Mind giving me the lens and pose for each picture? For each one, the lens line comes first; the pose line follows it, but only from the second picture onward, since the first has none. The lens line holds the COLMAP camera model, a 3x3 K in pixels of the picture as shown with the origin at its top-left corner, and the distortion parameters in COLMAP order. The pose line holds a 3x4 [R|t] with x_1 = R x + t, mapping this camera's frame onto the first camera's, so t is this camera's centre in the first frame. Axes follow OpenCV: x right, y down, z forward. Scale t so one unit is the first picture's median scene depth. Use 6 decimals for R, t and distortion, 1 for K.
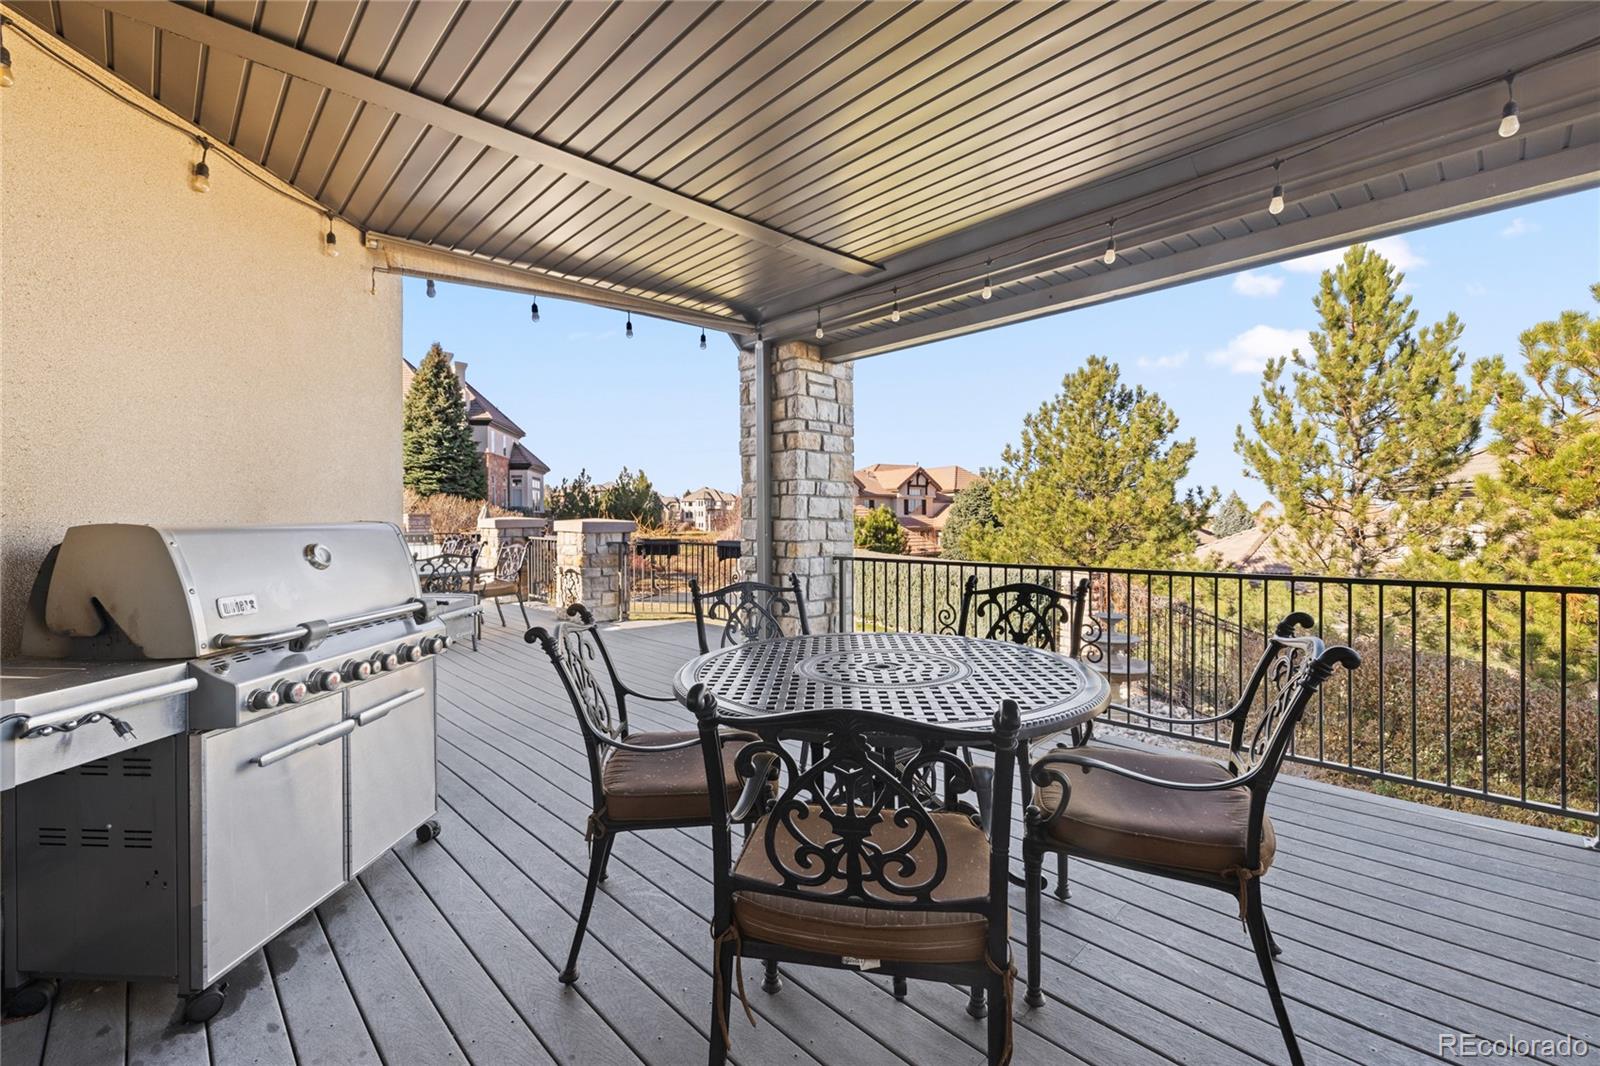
lens RADIAL K [[674.0, 0, 787.1], [0, 674.0, 521.7], [0, 0, 1]] dist [-0.002970, -0.000806]
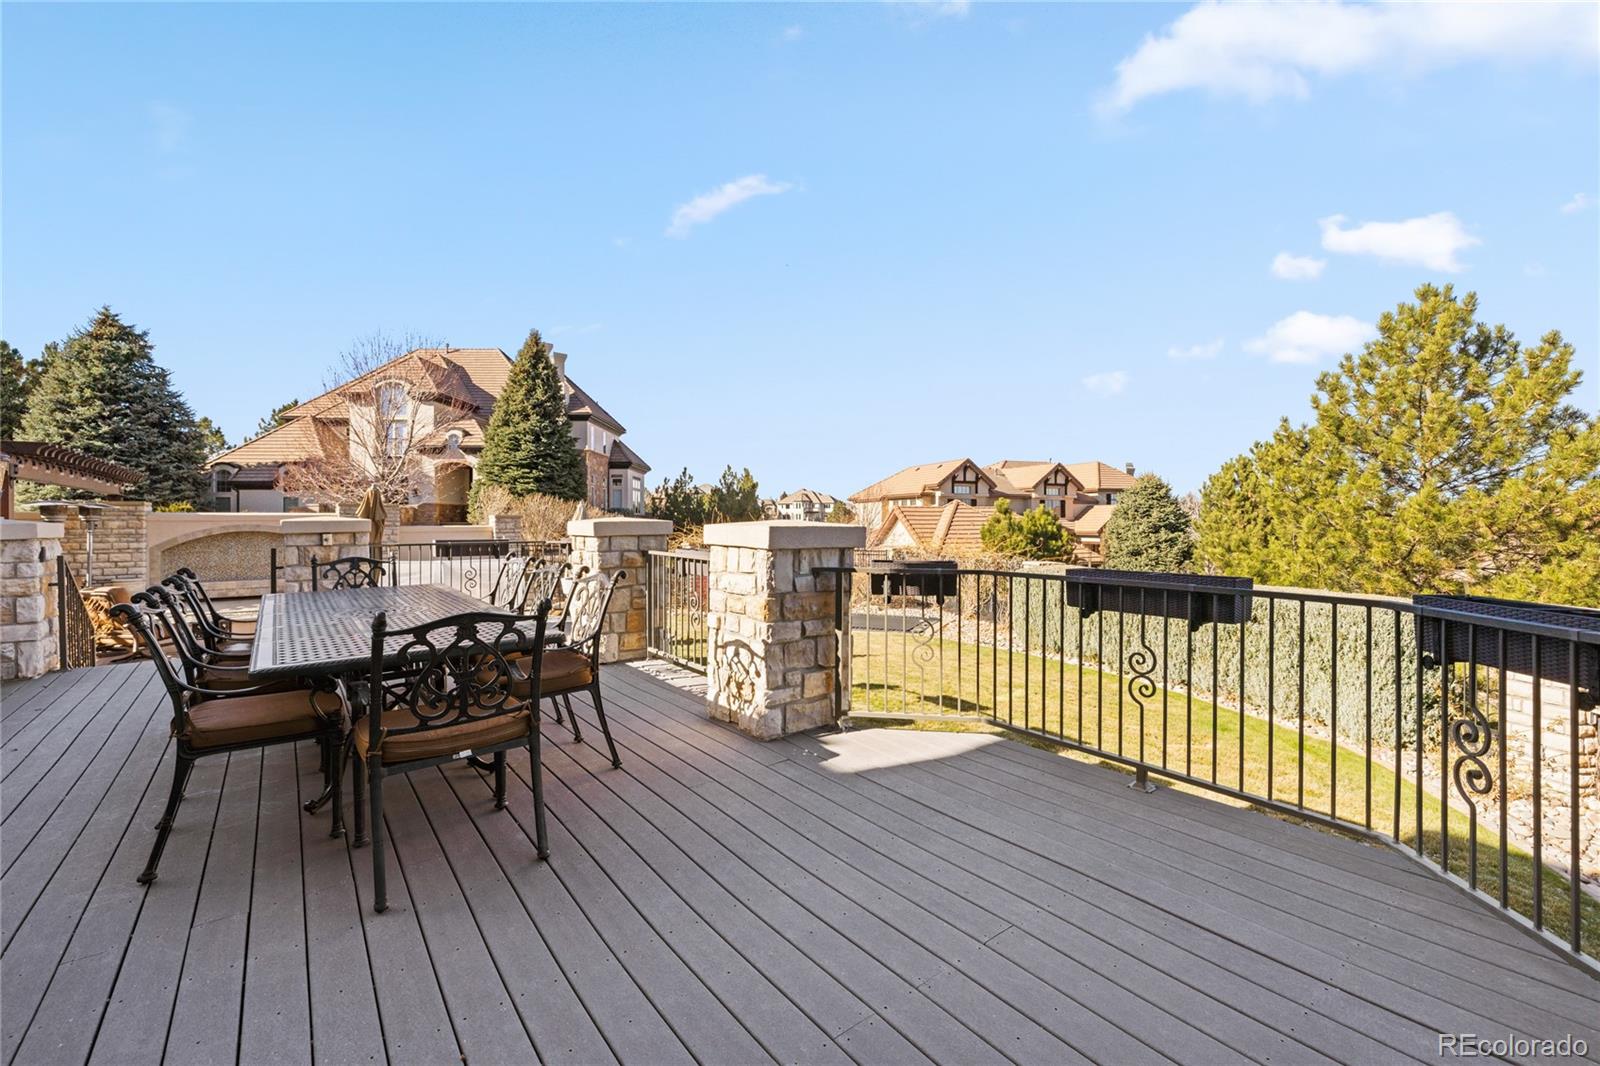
lens RADIAL K [[674.0, 0, 794.9], [0, 674.0, 518.6], [0, 0, 1]] dist [-0.002970, -0.000806]
pose [[0.992779, 0.000961, -0.119950, -0.052088], [-0.002040, 0.999959, -0.008870, -0.000298], [0.119937, 0.009051, 0.992740, 0.120809]]
